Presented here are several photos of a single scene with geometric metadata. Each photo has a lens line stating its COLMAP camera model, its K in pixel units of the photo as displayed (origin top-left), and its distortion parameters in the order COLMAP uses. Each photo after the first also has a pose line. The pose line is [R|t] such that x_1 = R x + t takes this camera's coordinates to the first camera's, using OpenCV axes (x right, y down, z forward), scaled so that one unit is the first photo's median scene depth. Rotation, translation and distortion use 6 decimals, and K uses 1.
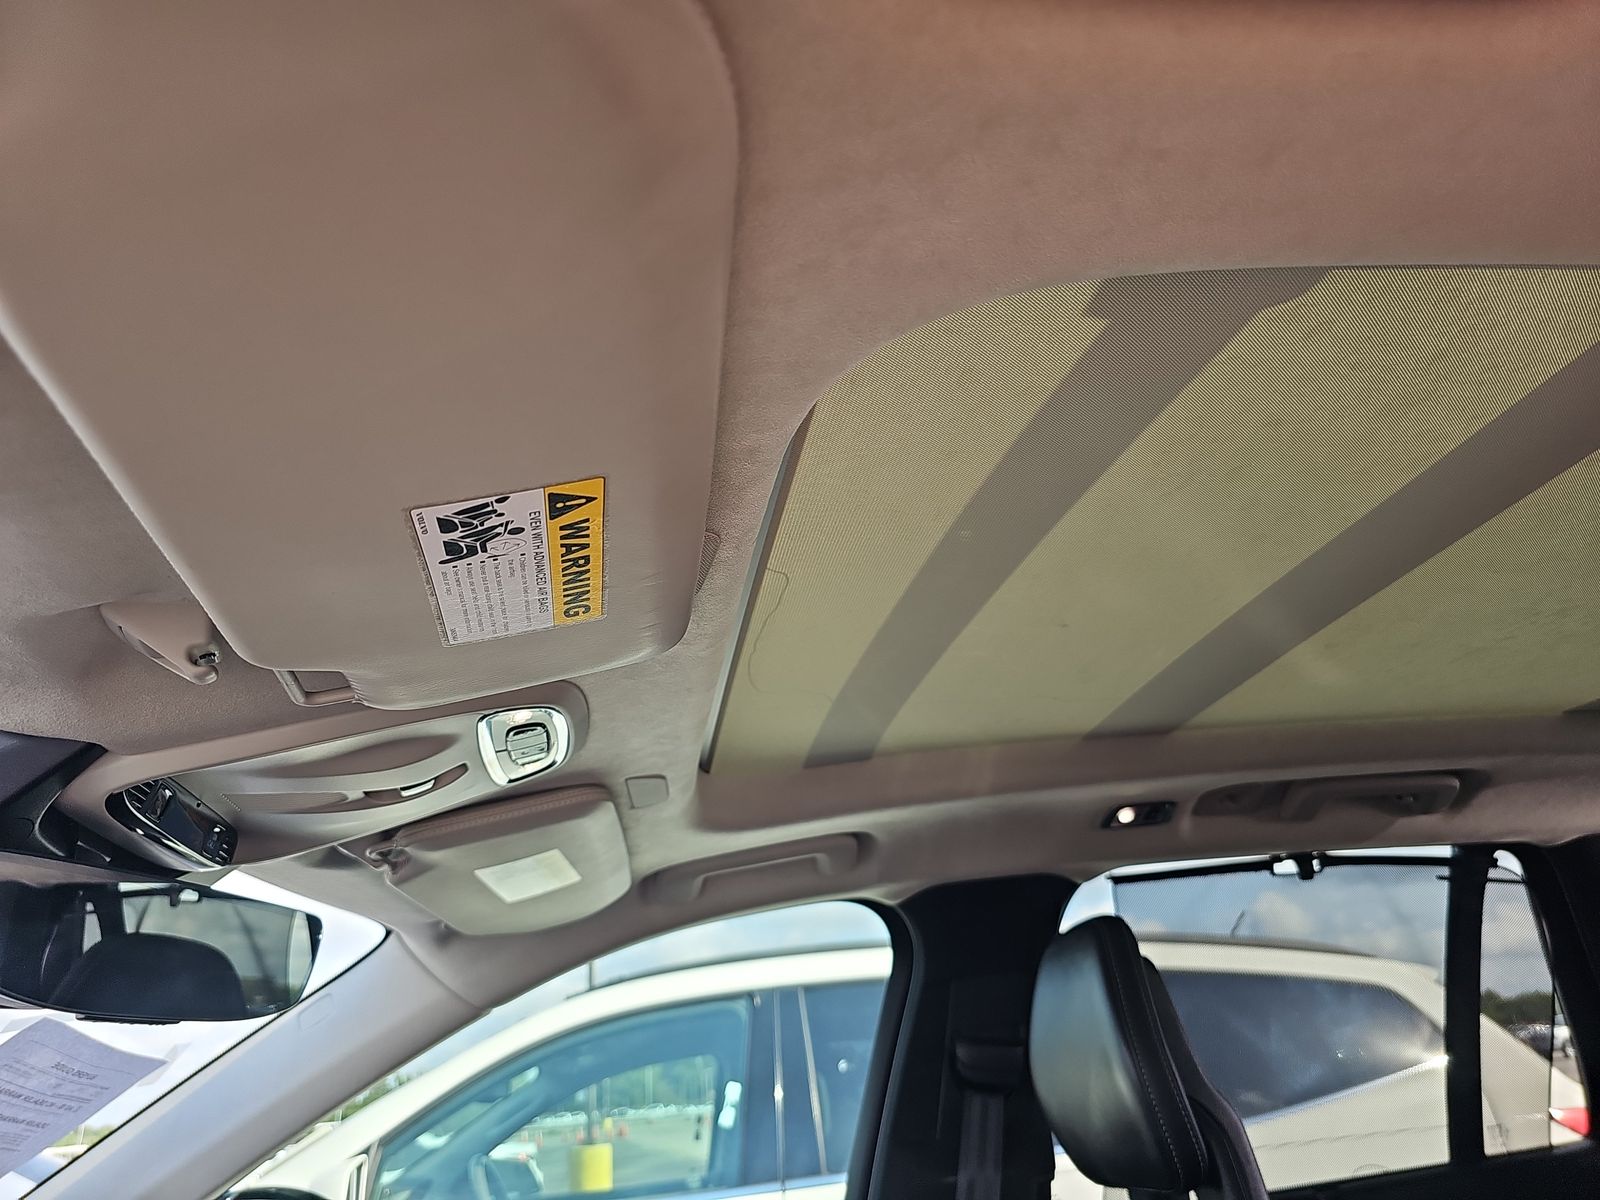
lens RADIAL K [[1099.1, 0, 800.0], [0, 1099.1, 600.0], [0, 0, 1]] dist [0.052301, -0.057174]
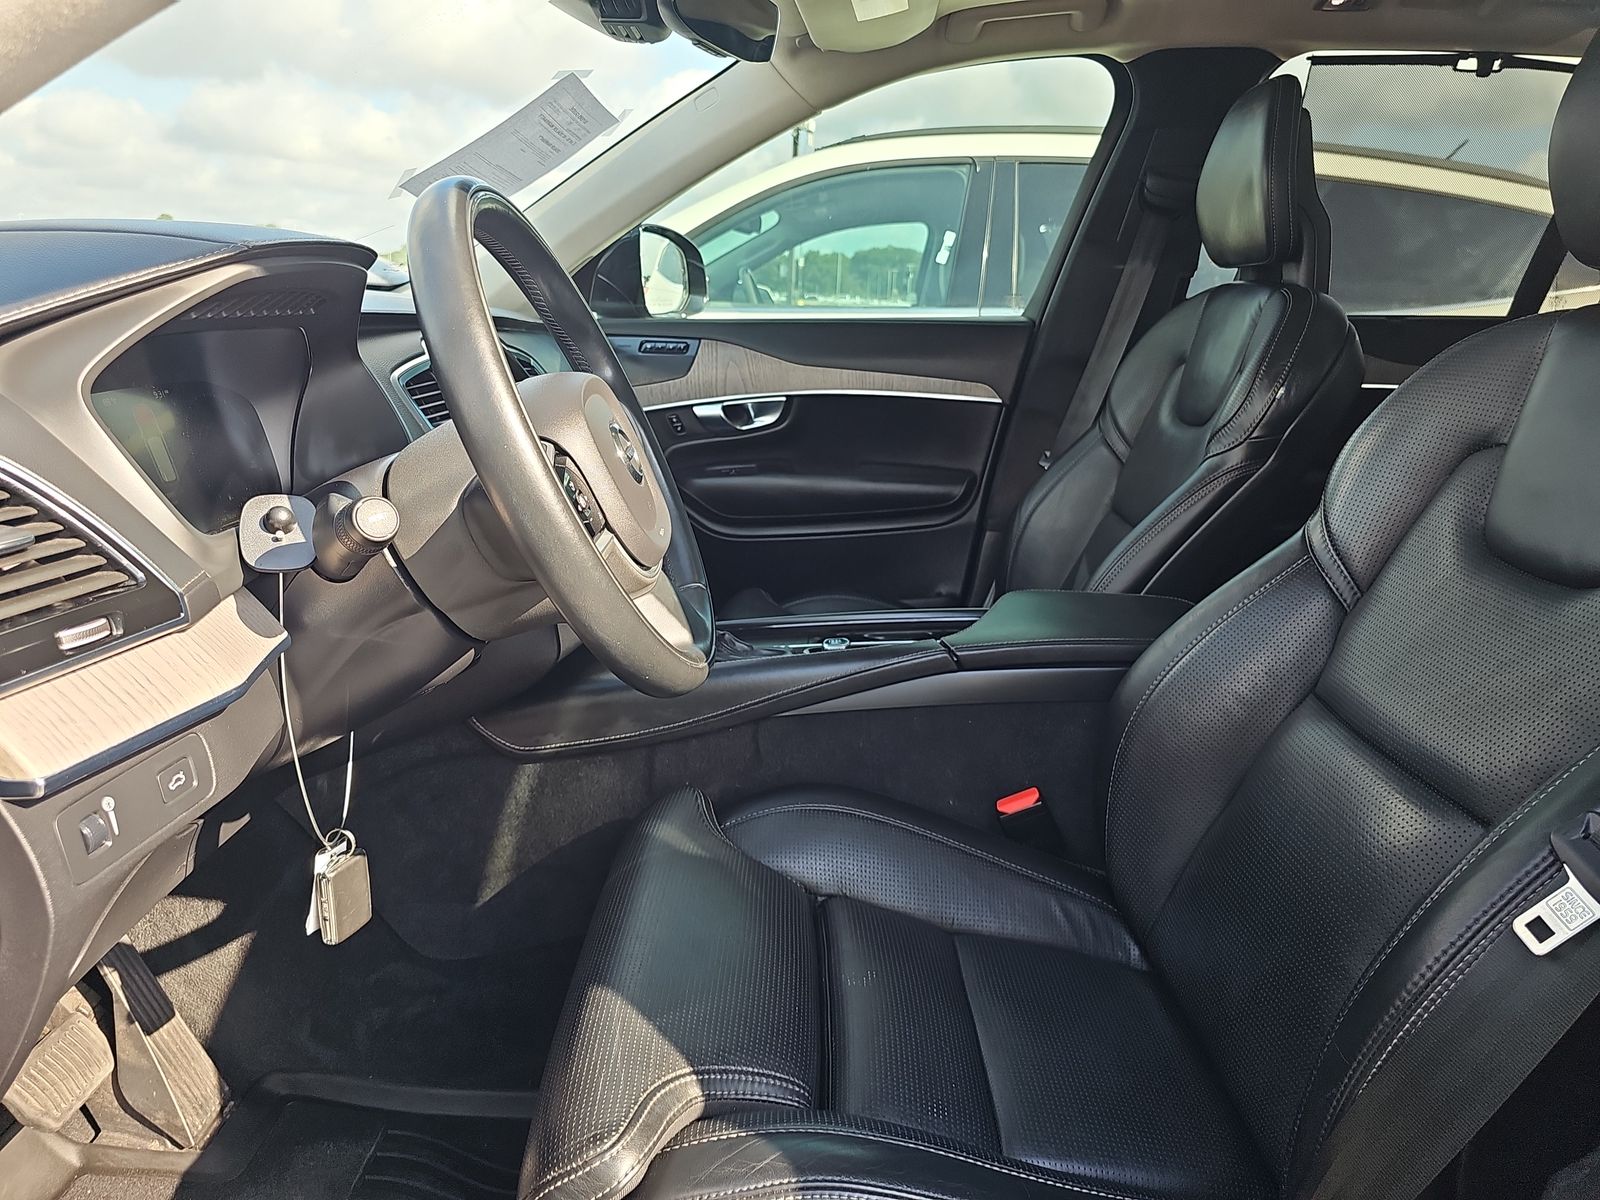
lens RADIAL K [[1099.1, 0, 800.0], [0, 1099.1, 600.0], [0, 0, 1]] dist [0.052301, -0.057174]
pose [[0.981868, 0.149454, -0.116609, -0.035034], [-0.041073, 0.768262, 0.638816, -0.045506], [0.185060, -0.622444, 0.760471, -0.378634]]
